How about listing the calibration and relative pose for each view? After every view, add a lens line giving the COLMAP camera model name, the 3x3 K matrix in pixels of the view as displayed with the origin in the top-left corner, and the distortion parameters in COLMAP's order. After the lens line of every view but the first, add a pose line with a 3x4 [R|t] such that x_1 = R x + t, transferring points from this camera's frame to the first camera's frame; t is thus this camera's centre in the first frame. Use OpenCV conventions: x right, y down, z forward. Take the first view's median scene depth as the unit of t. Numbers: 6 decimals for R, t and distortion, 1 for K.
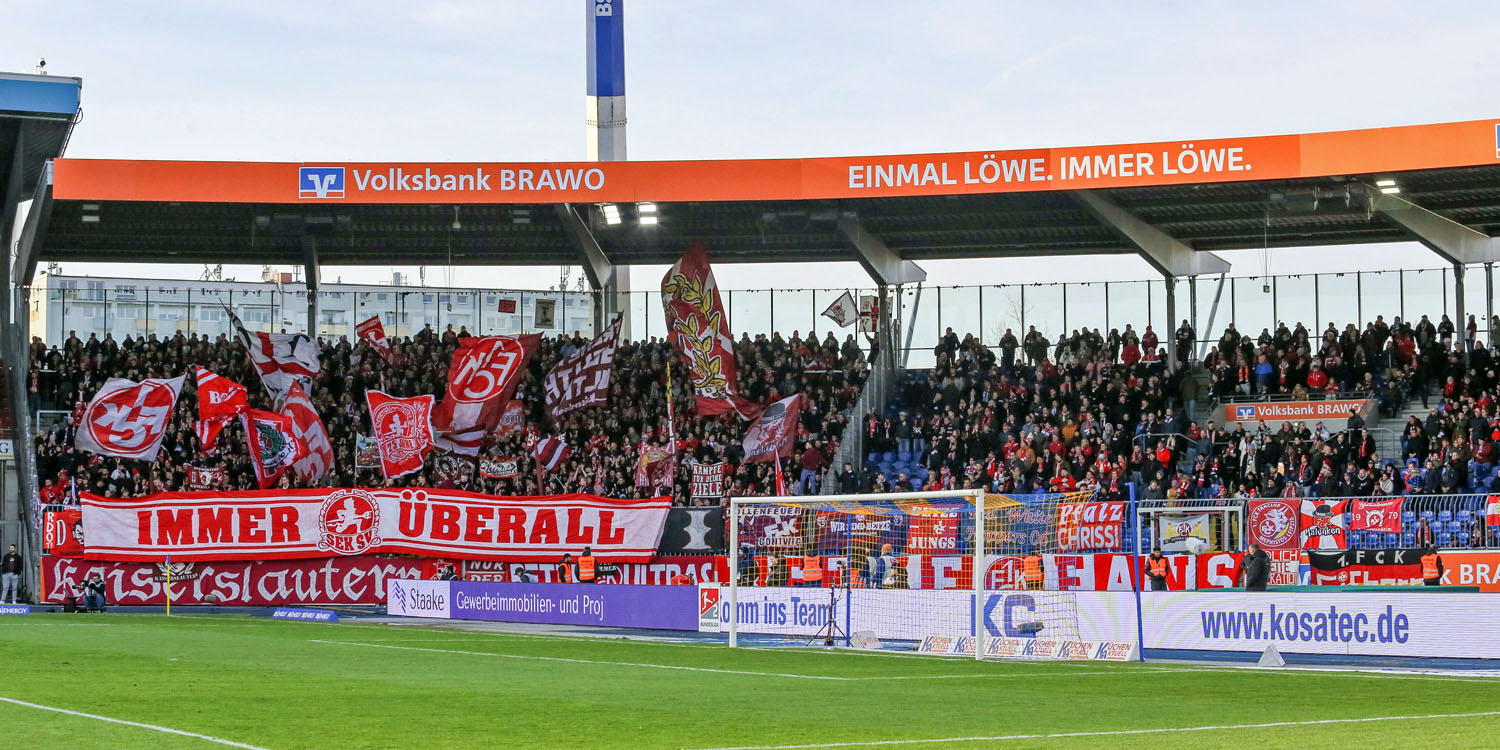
lens RADIAL K [[3039.8, 0, 752.0], [0, 3039.8, 302.3], [0, 0, 1]] dist [-0.325260, 0.080716]
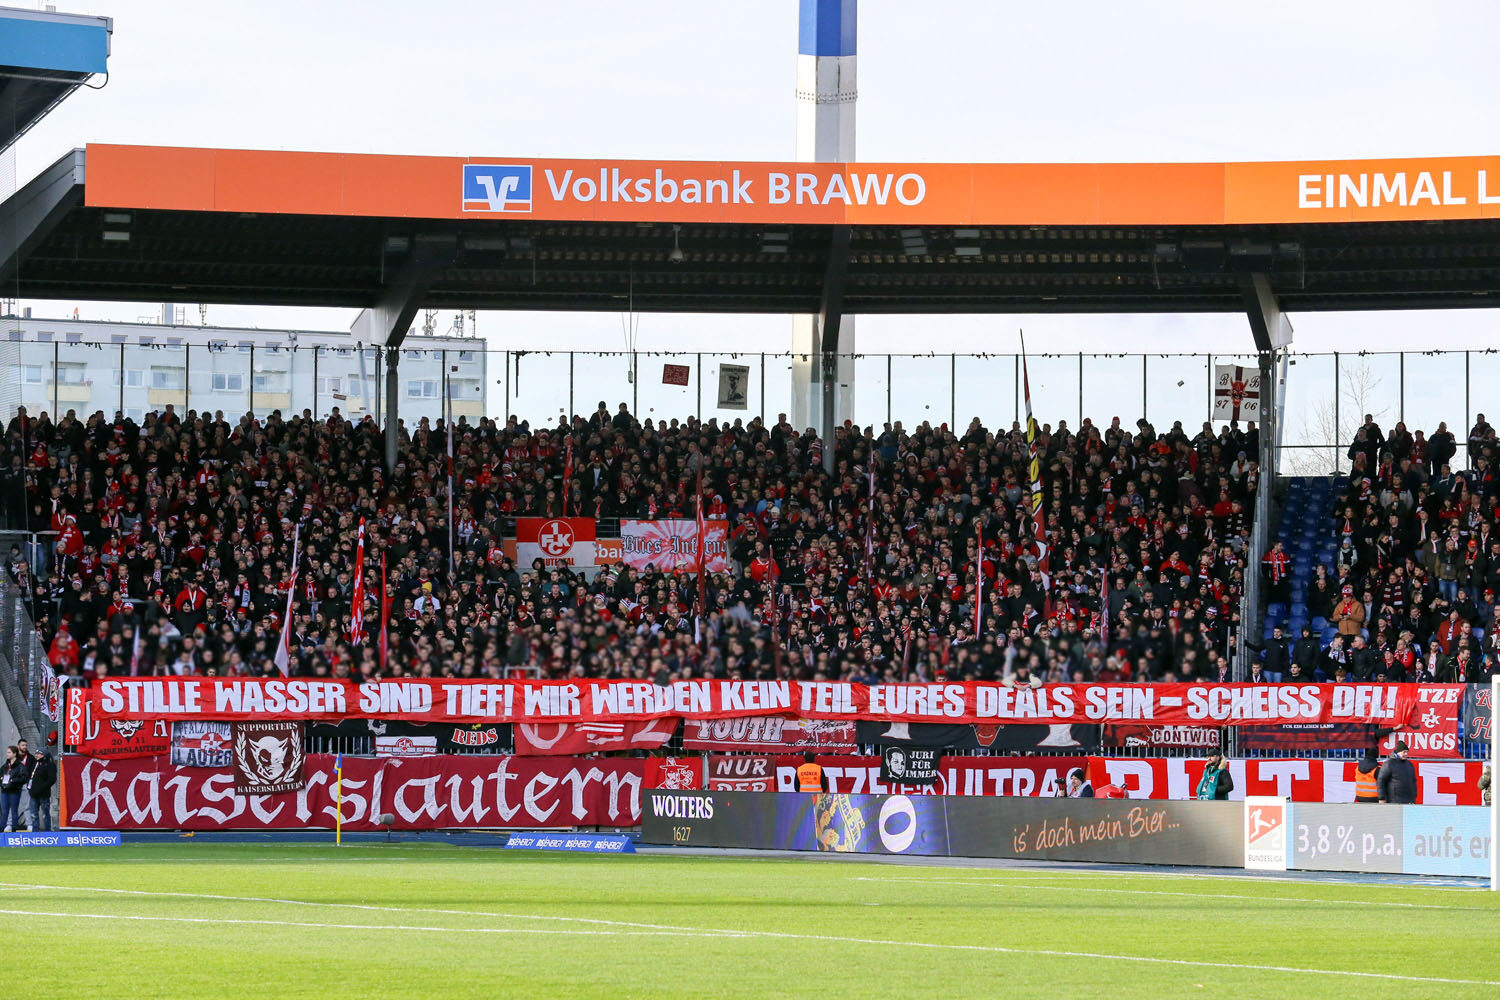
lens RADIAL K [[4862.2, 0, 756.0], [0, 4862.2, 499.8], [0, 0, 1]] dist [0.009915, 3.503322]
pose [[0.999216, 0.010525, 0.038153, -0.126212], [-0.011687, 0.999471, 0.030358, -0.004612], [-0.037814, -0.030780, 0.998811, -0.064693]]
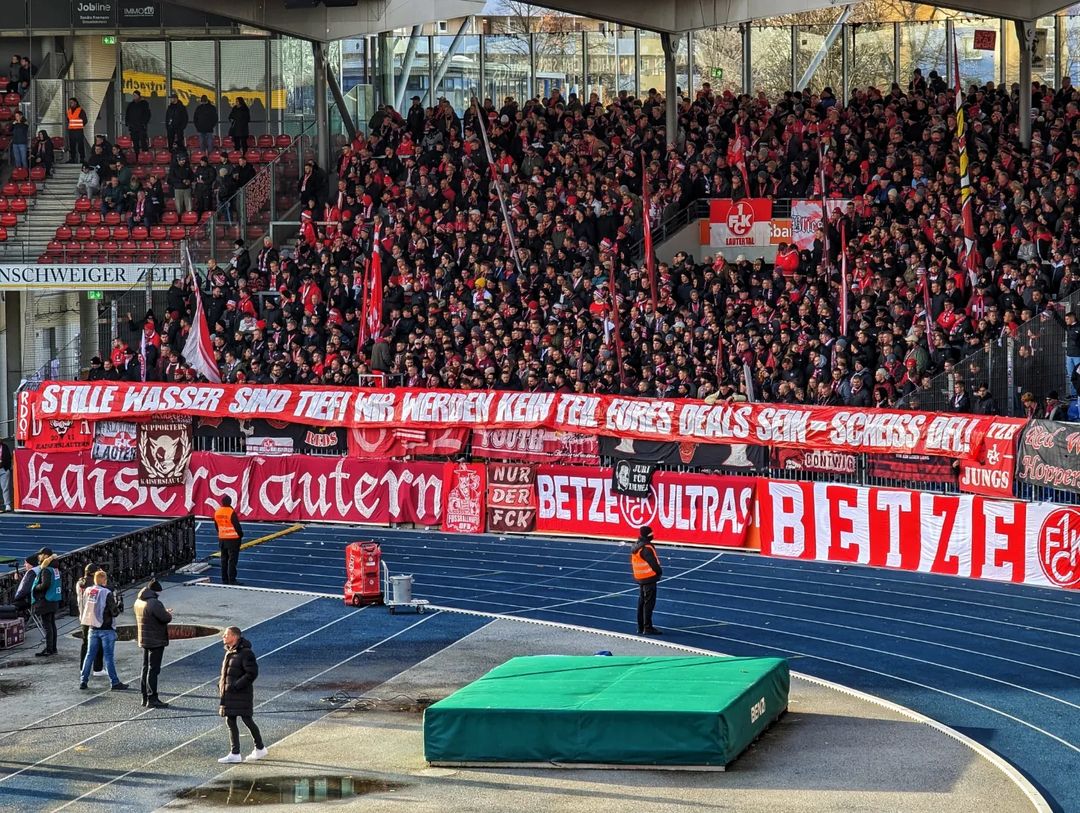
lens RADIAL K [[4374.0, 0, 507.1], [0, 4374.0, 408.8], [0, 0, 1]] dist [0.291629, 0.612512]
pose [[0.760019, 0.034046, -0.649008, 0.576126], [0.063511, 0.989956, 0.126305, -0.057912], [0.646790, -0.137213, 0.750224, 0.235813]]
